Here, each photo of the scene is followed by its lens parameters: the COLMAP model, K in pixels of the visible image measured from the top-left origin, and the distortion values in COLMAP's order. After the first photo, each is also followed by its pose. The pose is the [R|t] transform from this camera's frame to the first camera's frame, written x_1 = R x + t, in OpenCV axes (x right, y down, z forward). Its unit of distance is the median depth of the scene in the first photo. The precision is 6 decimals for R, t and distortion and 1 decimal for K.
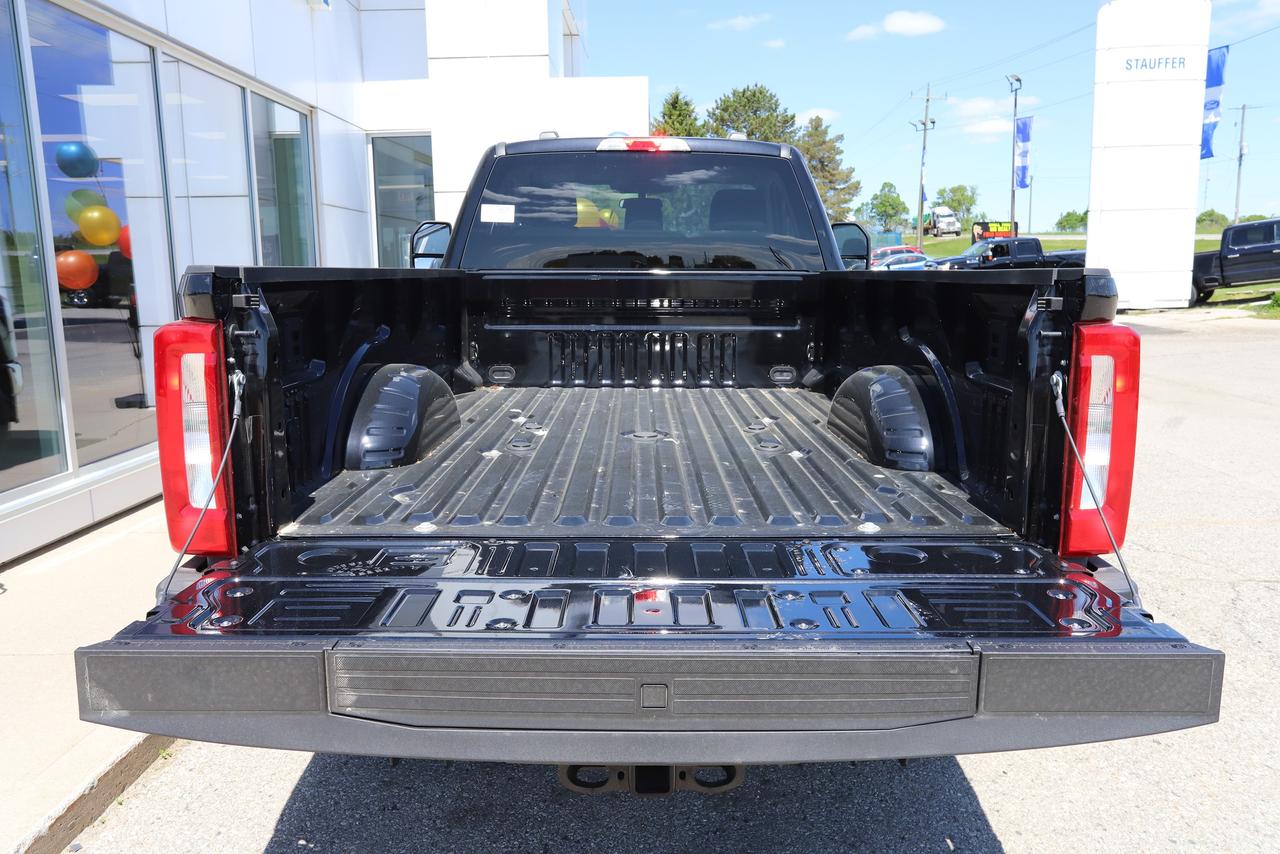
lens RADIAL K [[955.5, 0, 640.7], [0, 955.5, 421.9], [0, 0, 1]] dist [-0.011616, -0.001867]
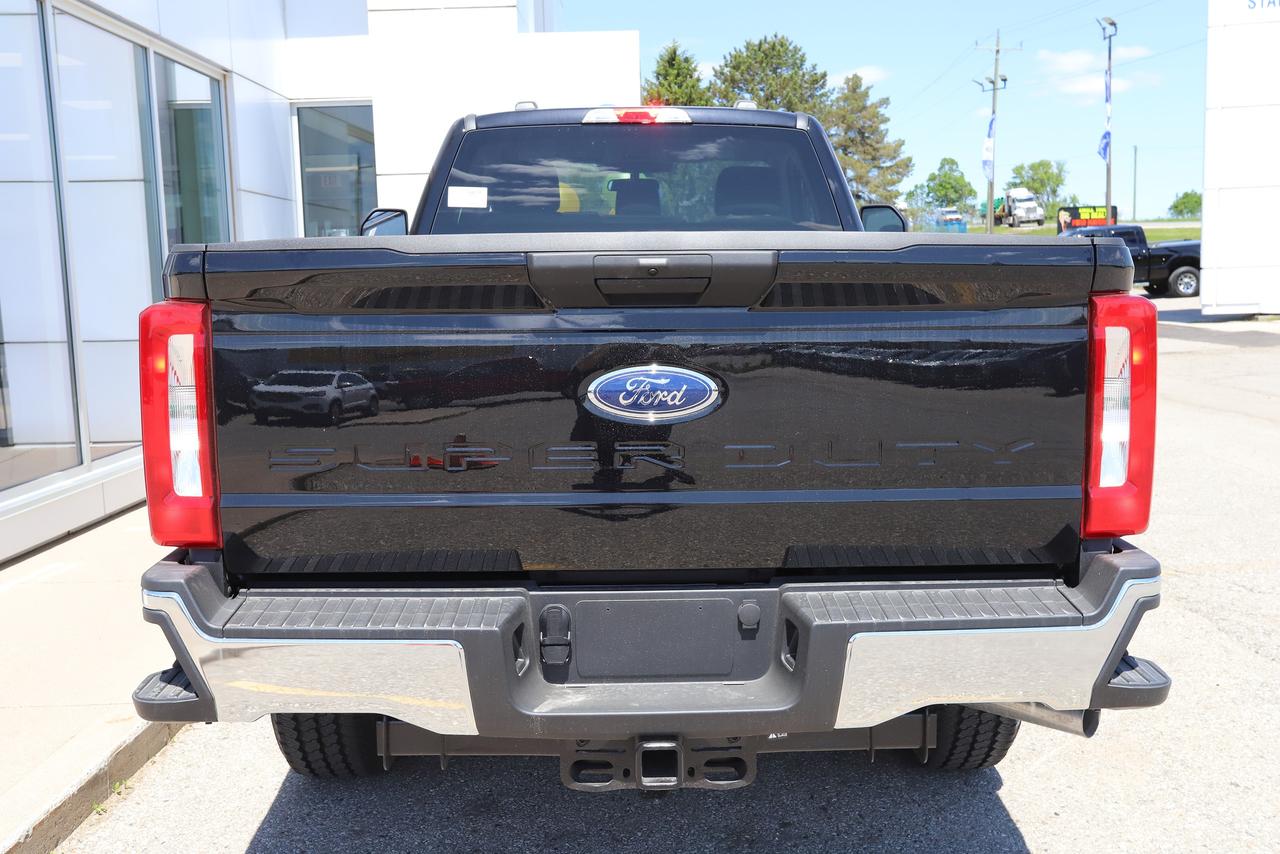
lens RADIAL K [[1260.0, 0, 640.7], [0, 1260.0, 426.3], [0, 0, 1]] dist [0.034495, 0.000000]
pose [[0.999904, -0.011468, 0.007732, -0.003229], [0.011765, 0.999152, -0.039462, 0.019807], [-0.007273, 0.039549, 0.999191, -0.073387]]
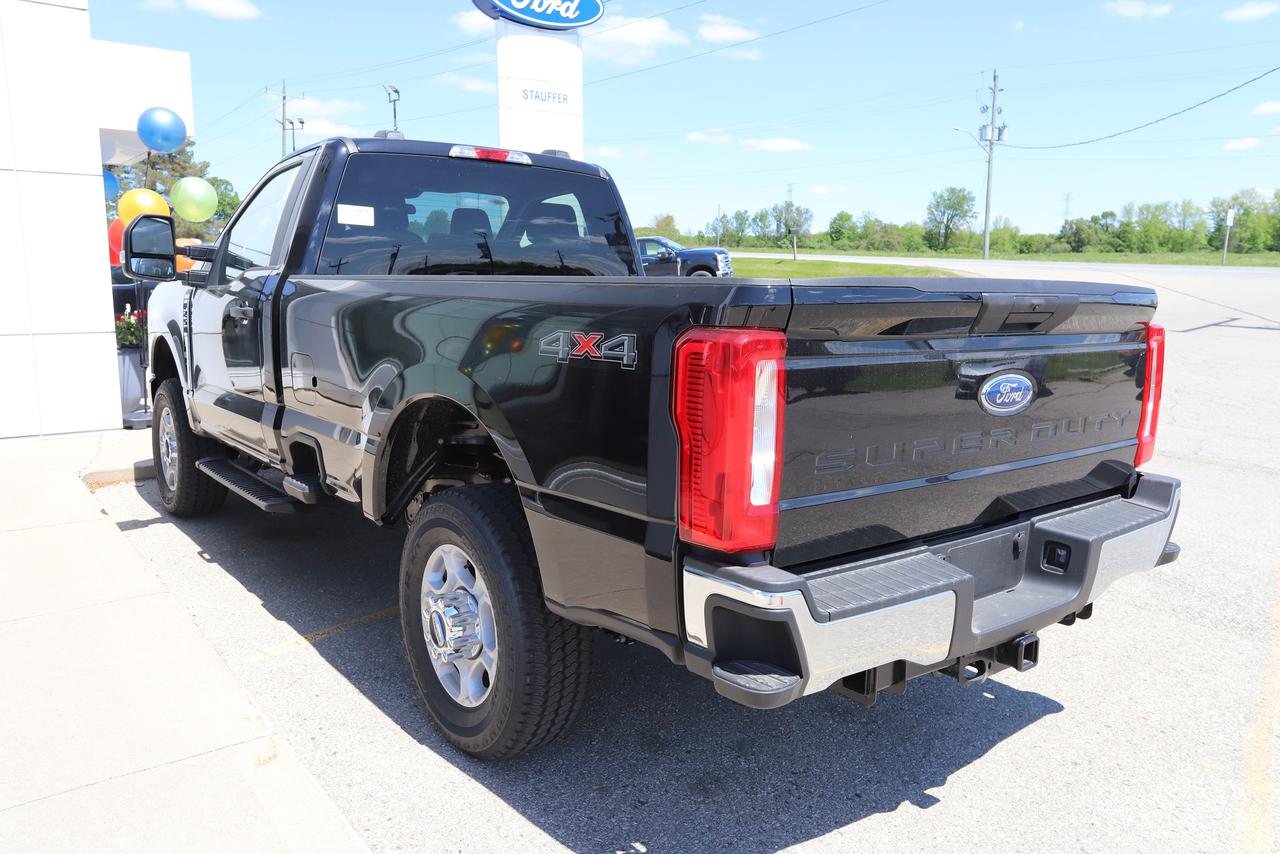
lens RADIAL K [[997.1, 0, 642.1], [0, 997.1, 434.7], [0, 0, 1]] dist [-0.002786, 0.000690]
pose [[0.774931, -0.081326, 0.626792, -0.326916], [0.081433, 0.996269, 0.028587, -0.007620], [-0.626778, 0.028888, 0.778662, 0.051348]]
